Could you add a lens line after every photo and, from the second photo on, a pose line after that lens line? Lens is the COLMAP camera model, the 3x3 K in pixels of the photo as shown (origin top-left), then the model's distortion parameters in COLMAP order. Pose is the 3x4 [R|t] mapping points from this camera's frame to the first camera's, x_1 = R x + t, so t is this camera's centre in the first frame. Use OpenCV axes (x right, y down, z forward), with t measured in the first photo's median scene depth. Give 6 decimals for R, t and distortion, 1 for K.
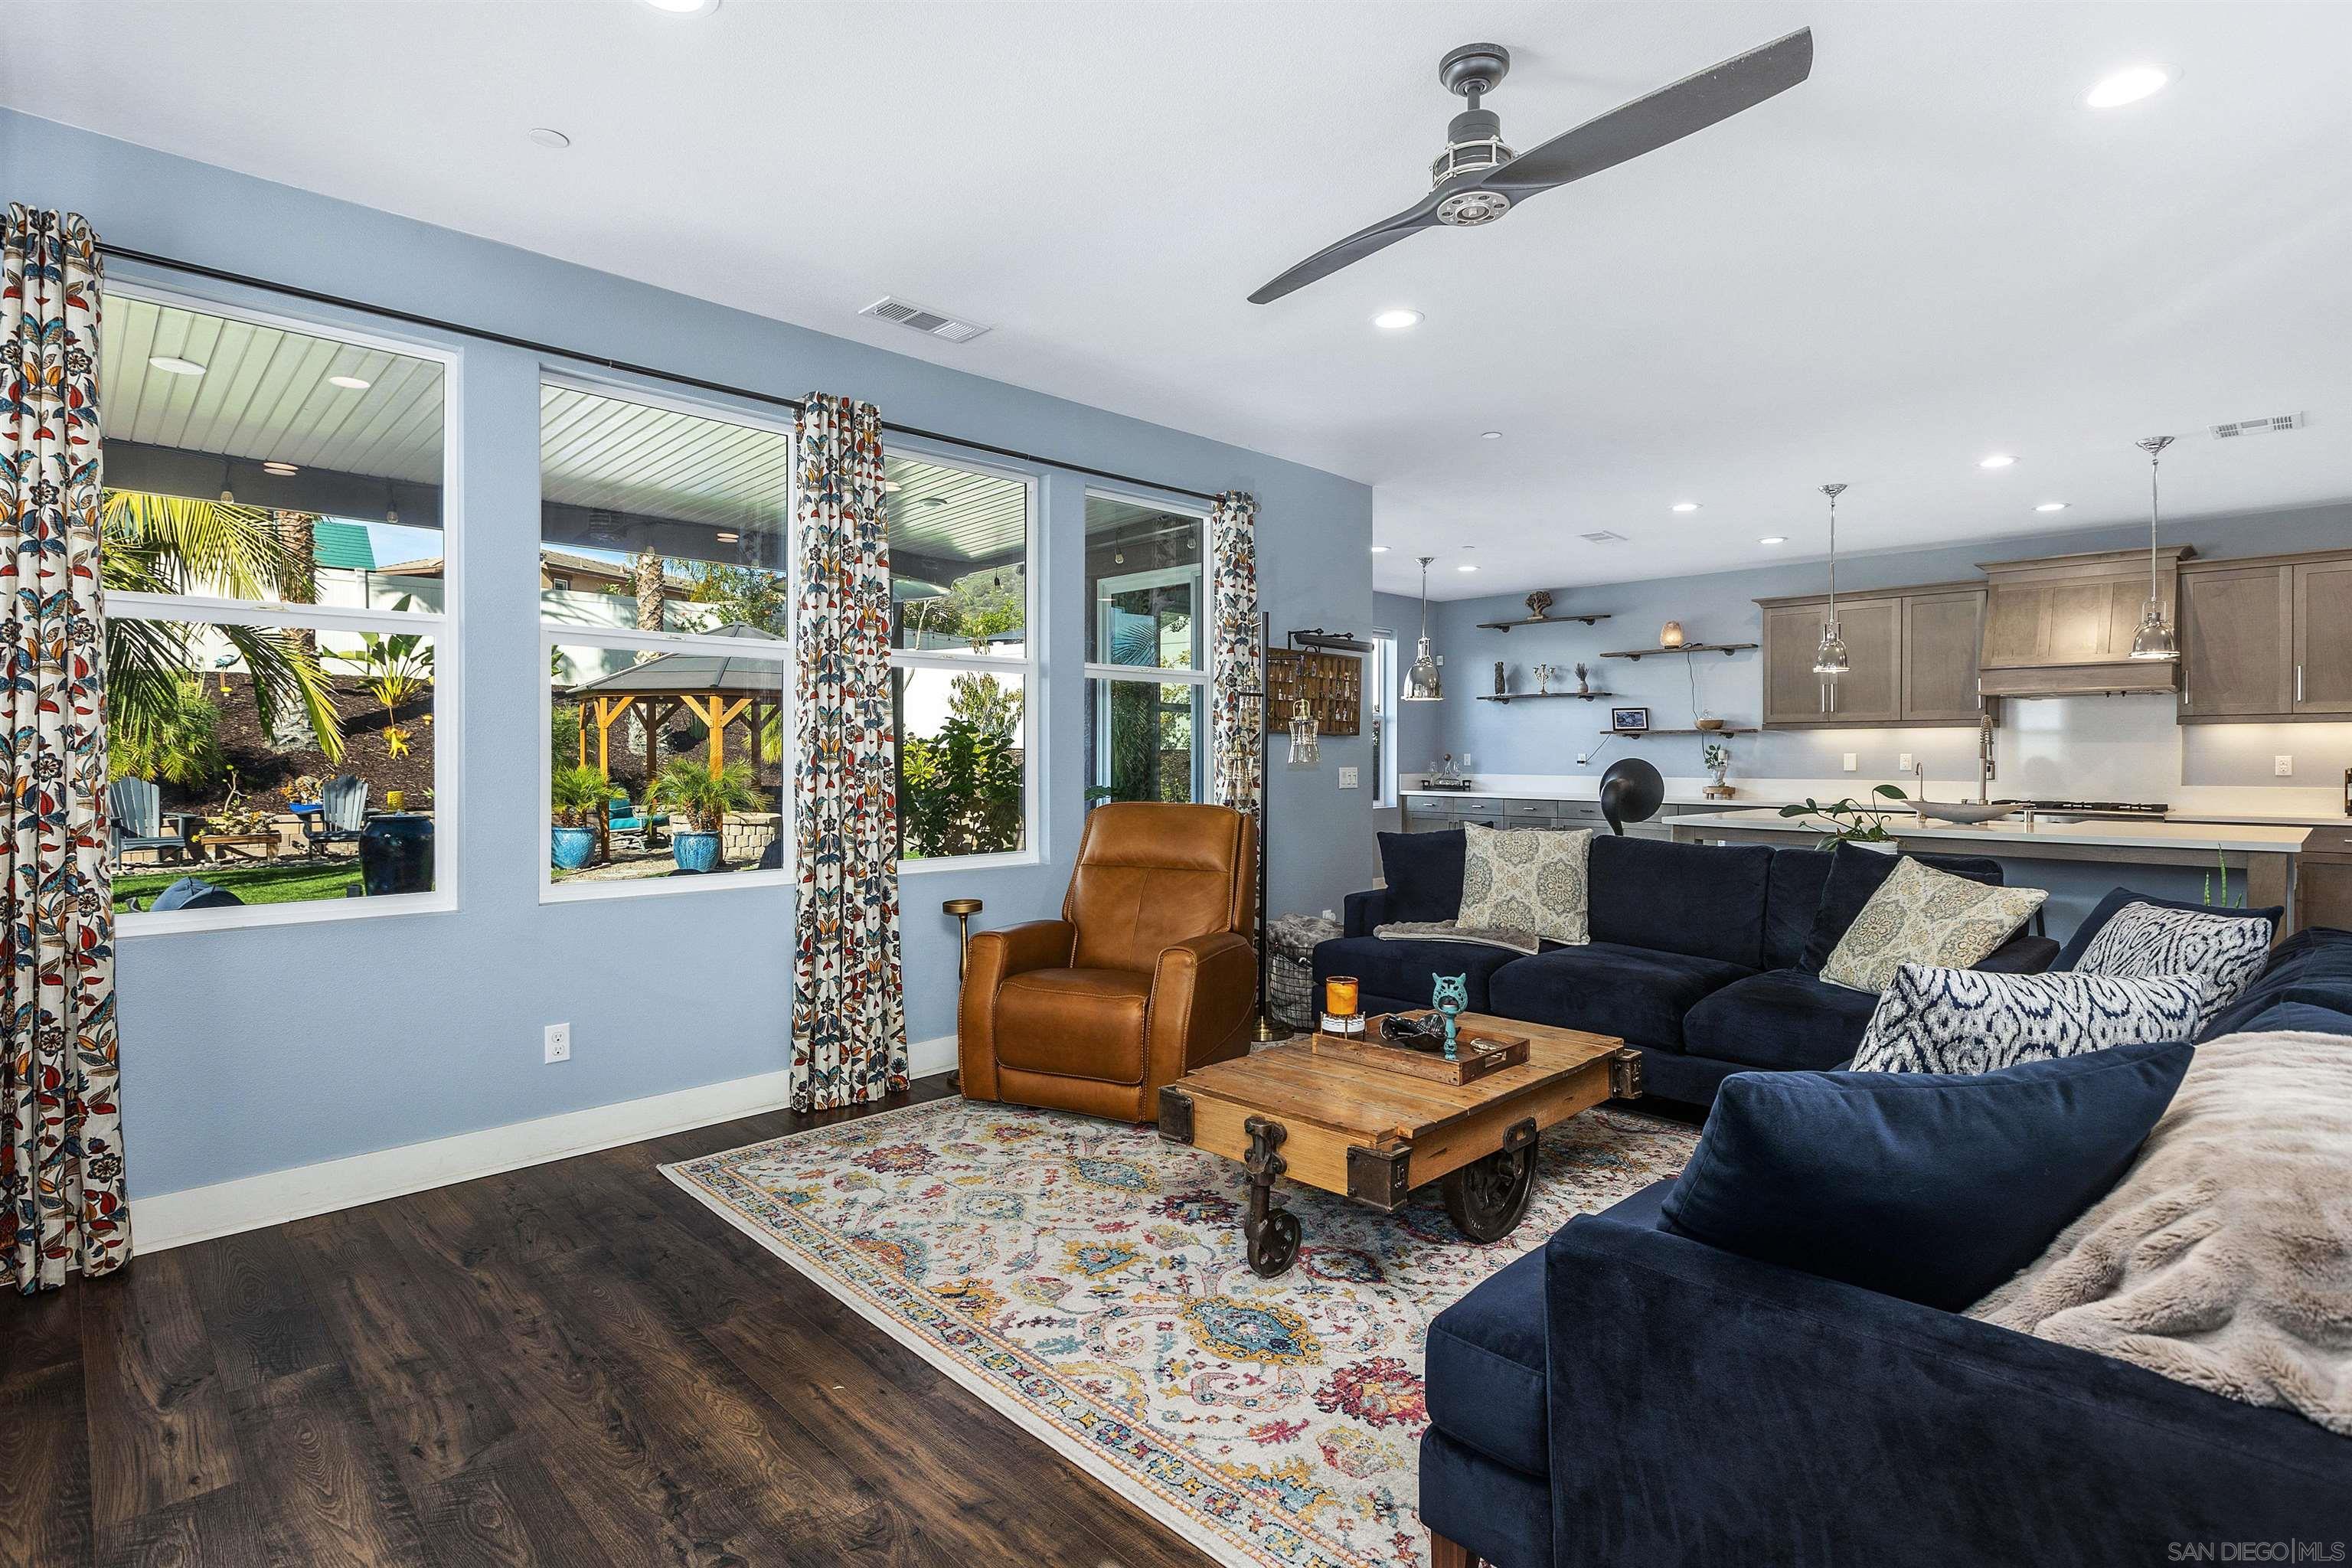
lens RADIAL K [[1157.8, 0, 1171.6], [0, 1157.8, 770.9], [0, 0, 1]] dist [0.001400, 0.000179]
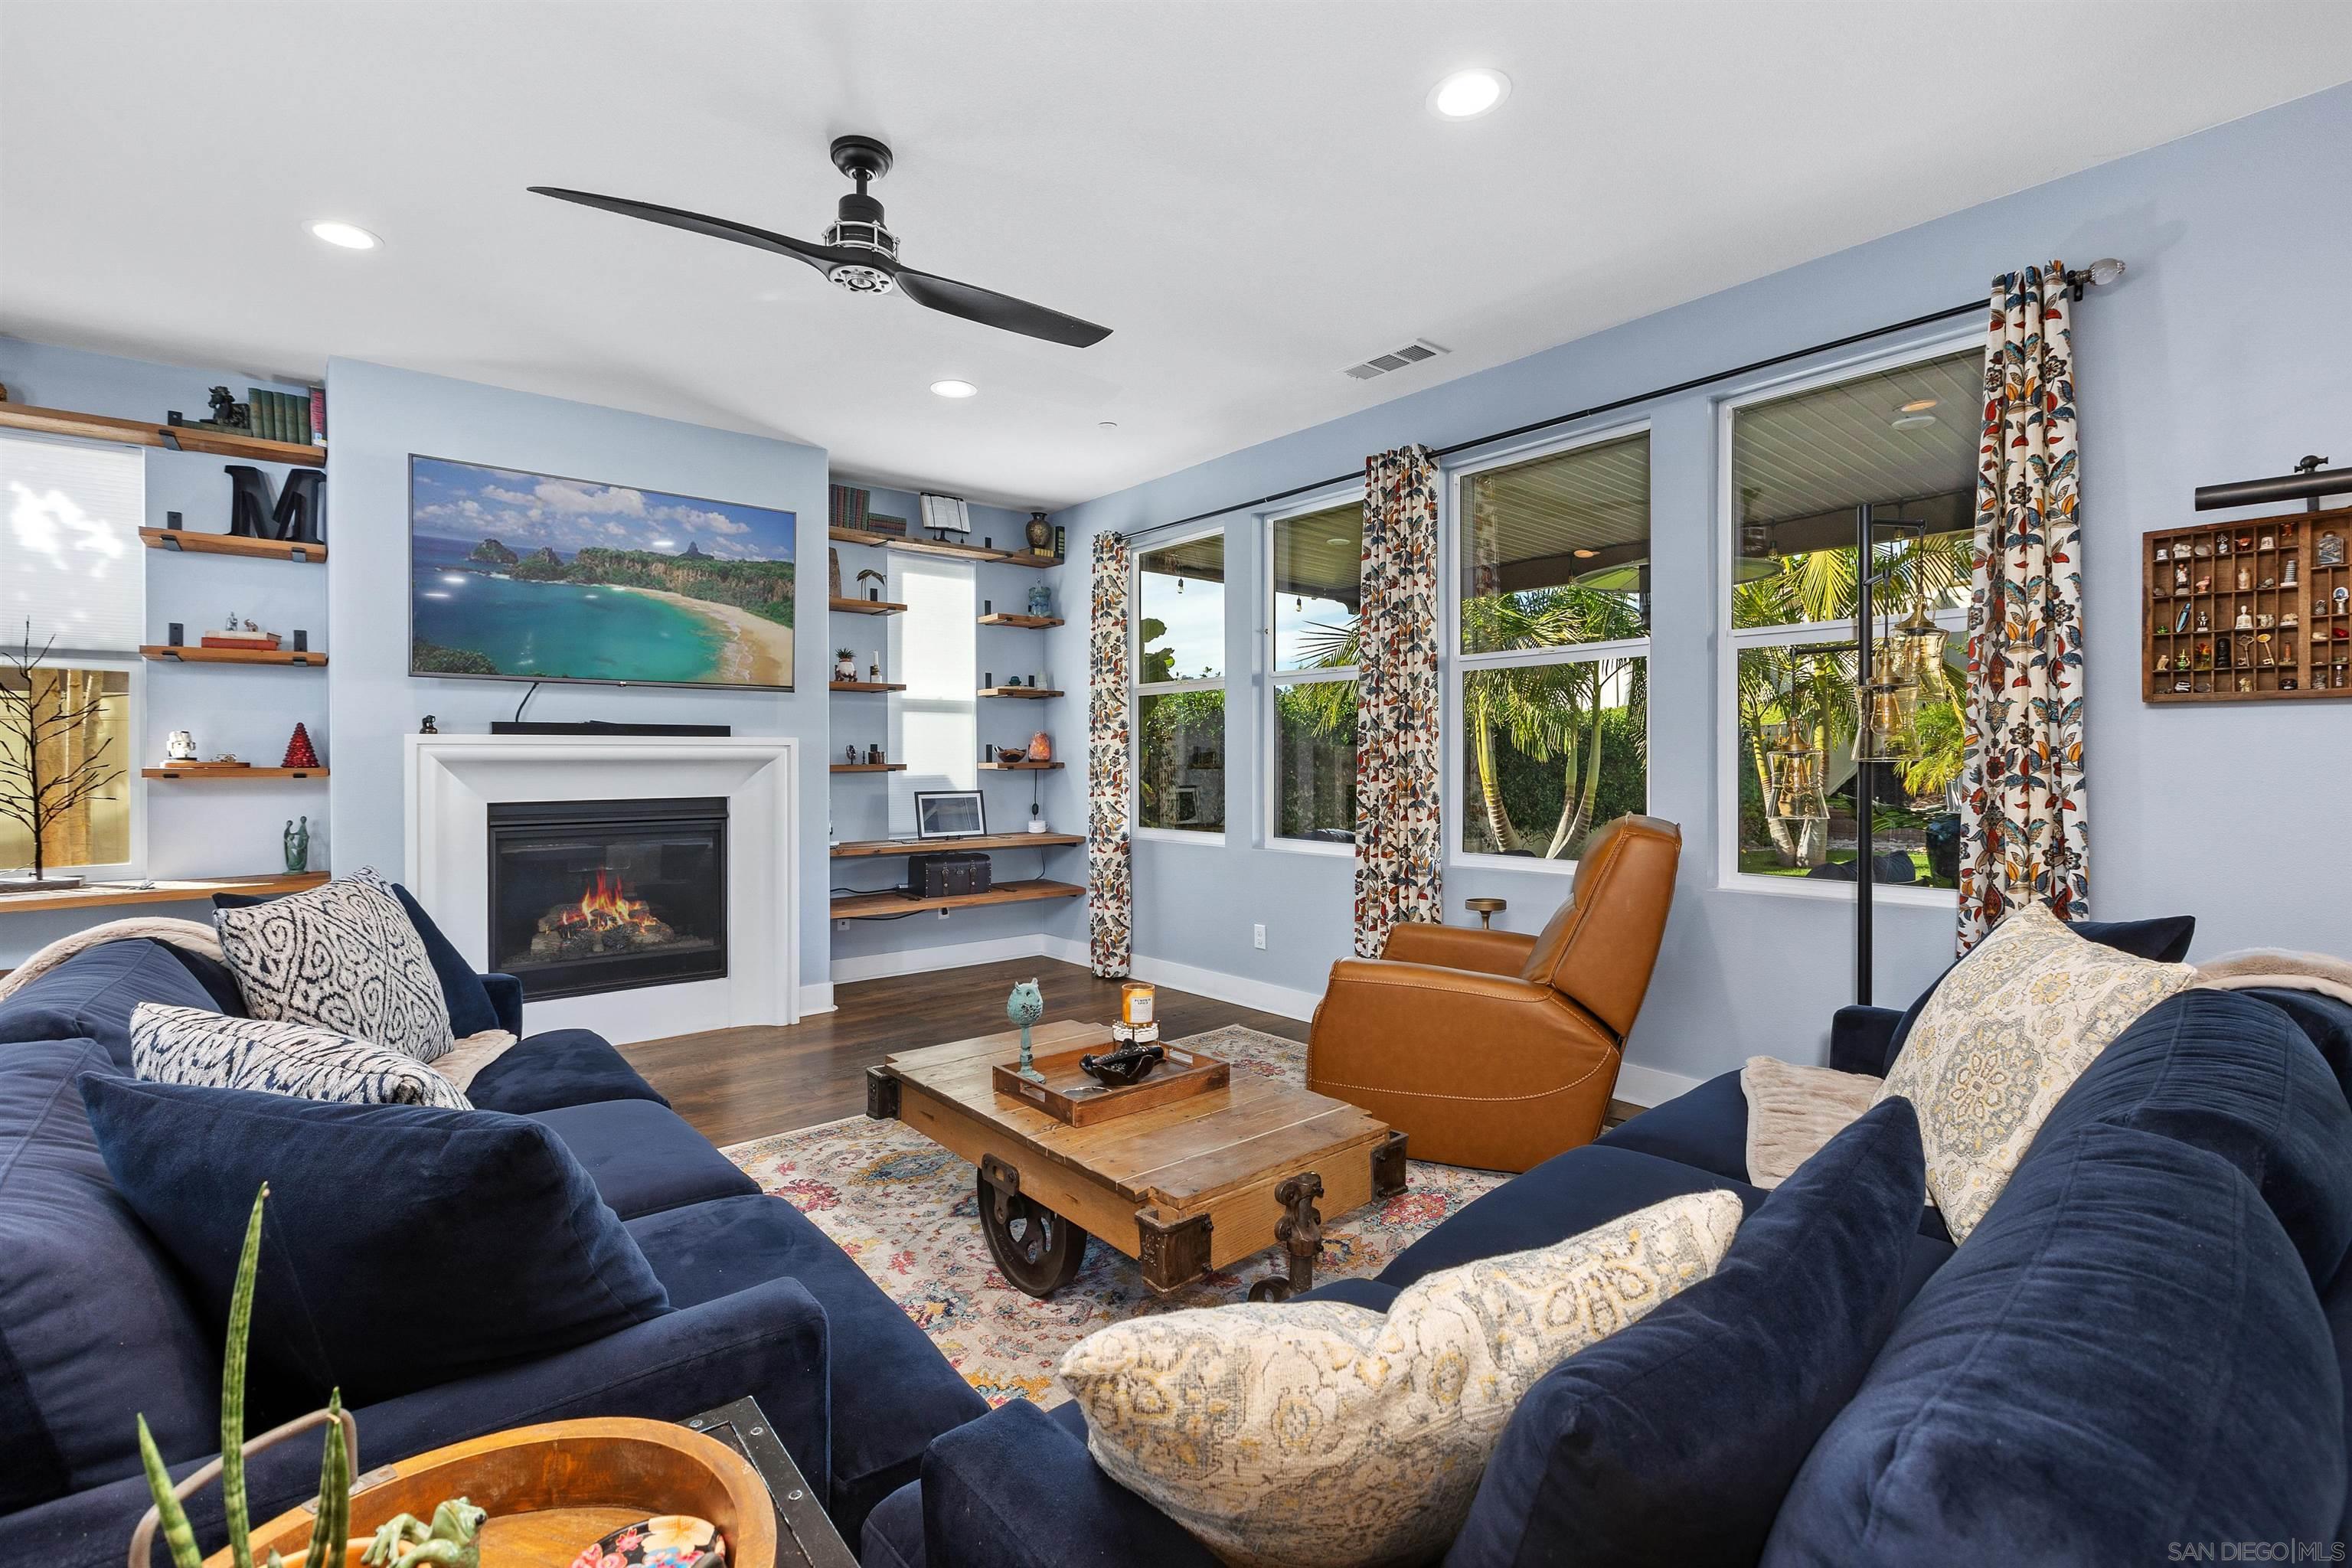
lens RADIAL K [[1049.7, 0, 1177.1], [0, 1049.7, 765.2], [0, 0, 1]] dist [0.000917, 0.000206]
pose [[-0.076080, 0.005797, -0.997085, 0.800238], [-0.008703, 0.999941, 0.006477, -0.007038], [0.997064, 0.009171, -0.076025, 0.869333]]
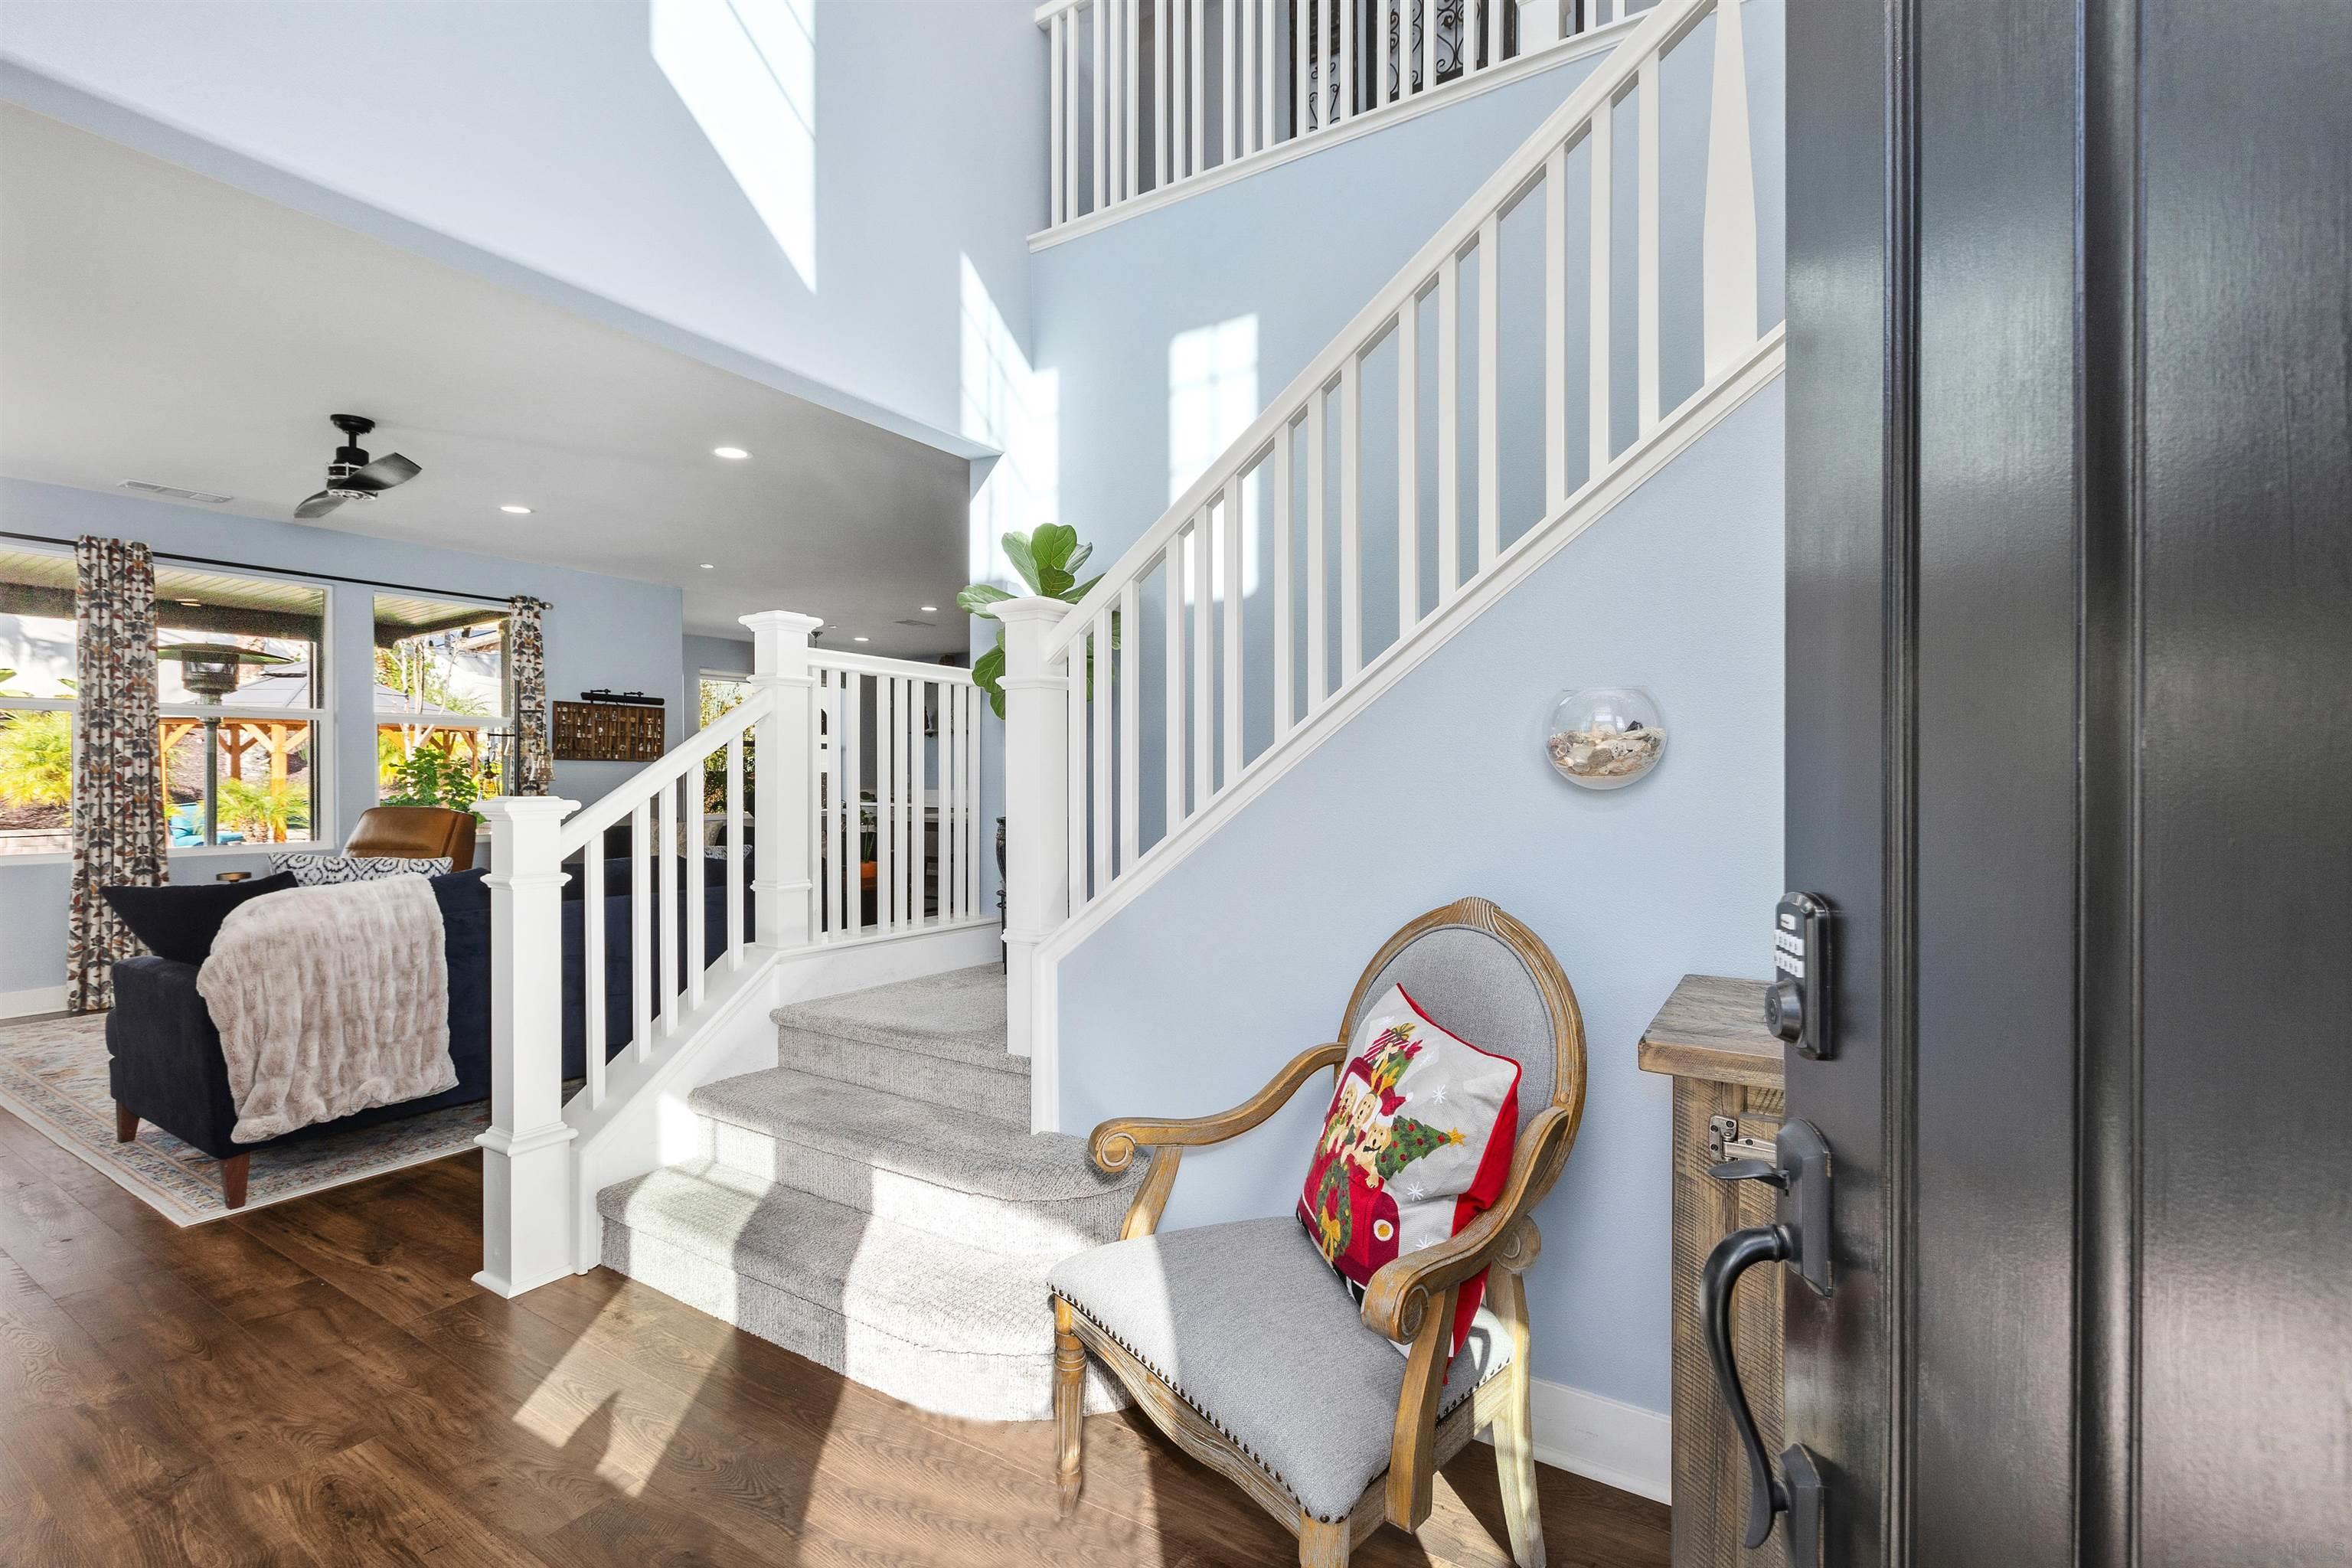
lens RADIAL K [[1049.7, 0, 1182.4], [0, 1049.7, 789.4], [0, 0, 1]] dist [0.000917, 0.000206]
pose [[0.973917, -0.003621, 0.226876, 0.762736], [0.004091, 0.999990, -0.001603, 0.012526], [-0.226868, 0.002489, 0.973922, -0.651246]]
